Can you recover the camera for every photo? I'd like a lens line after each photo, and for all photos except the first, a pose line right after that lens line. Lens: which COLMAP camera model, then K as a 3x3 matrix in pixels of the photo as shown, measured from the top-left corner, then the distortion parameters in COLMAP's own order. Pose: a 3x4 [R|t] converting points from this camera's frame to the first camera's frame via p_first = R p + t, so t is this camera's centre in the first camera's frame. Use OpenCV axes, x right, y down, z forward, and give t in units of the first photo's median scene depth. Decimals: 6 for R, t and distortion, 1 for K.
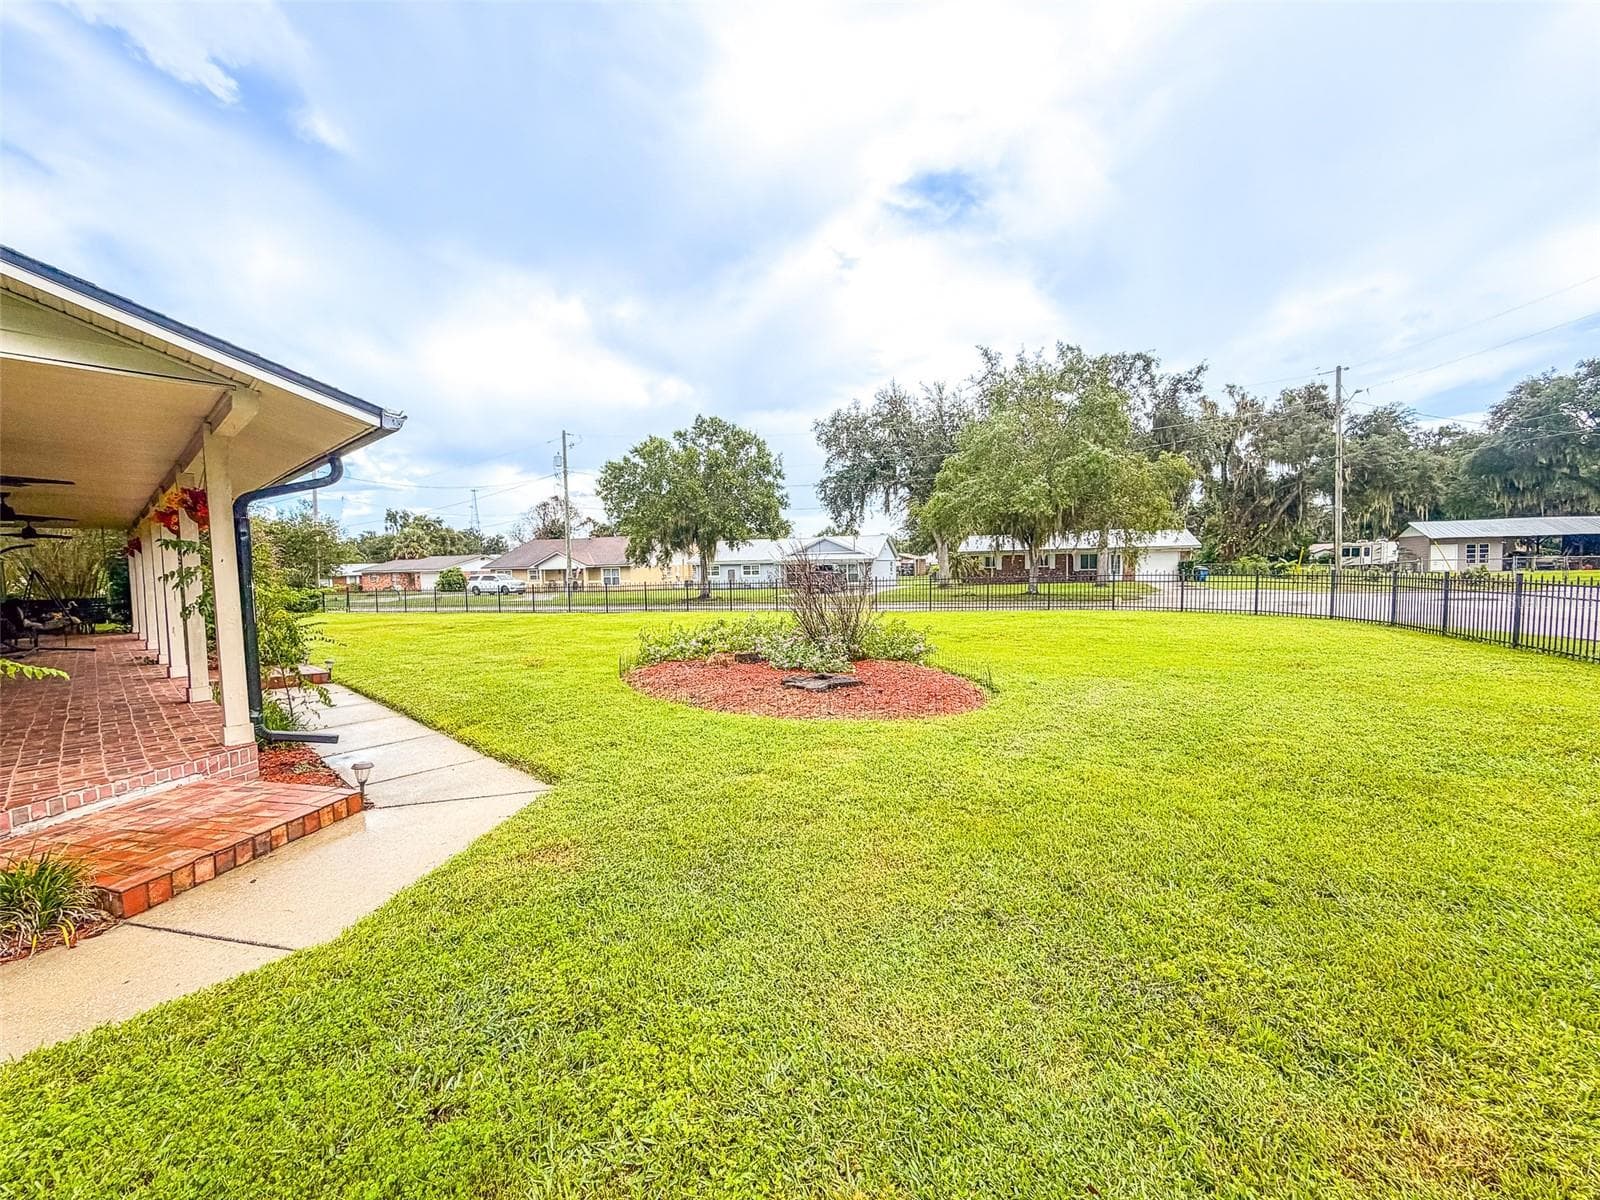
lens RADIAL K [[630.0, 0, 803.1], [0, 630.0, 605.2], [0, 0, 1]] dist [0.000898, 0.000117]
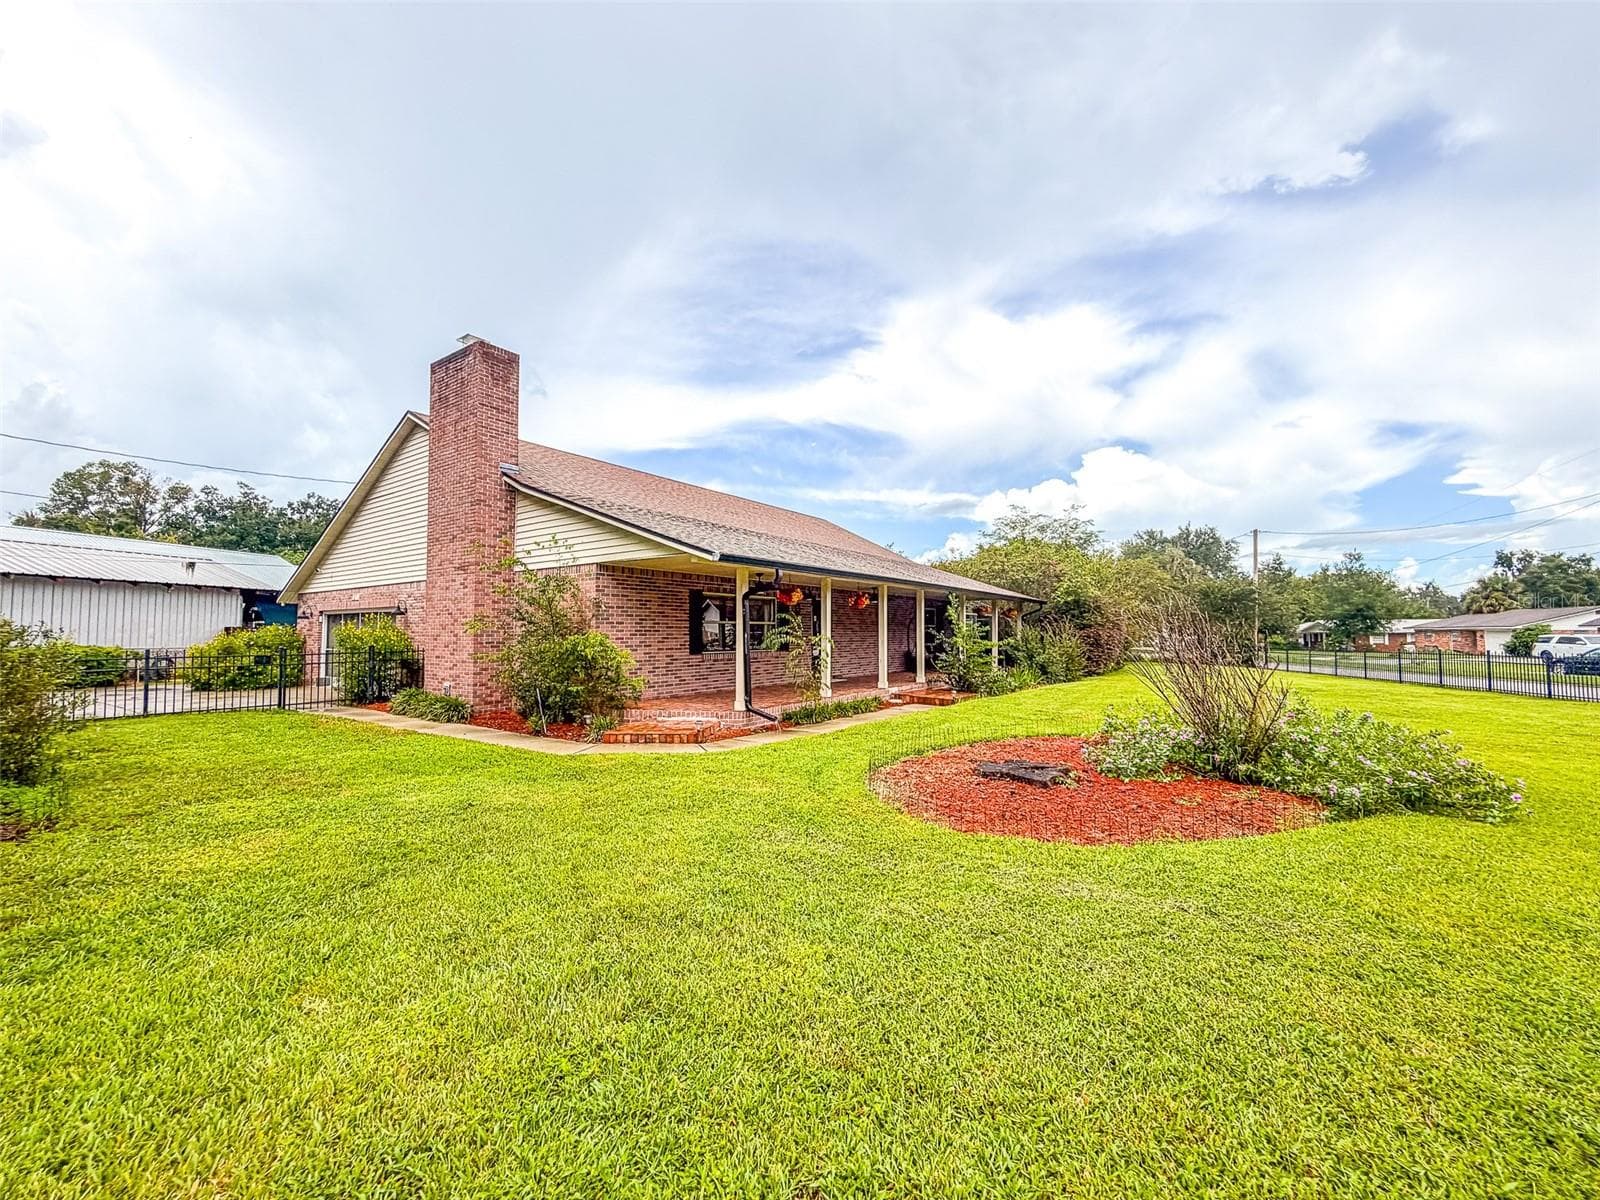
lens RADIAL K [[644.2, 0, 806.5], [0, 644.2, 611.6], [0, 0, 1]] dist [0.003439, 0.000528]
pose [[0.128424, -0.015373, -0.991600, 0.125039], [-0.061066, 0.997860, -0.023379, -0.007136], [0.989837, 0.063556, 0.127210, 0.081261]]
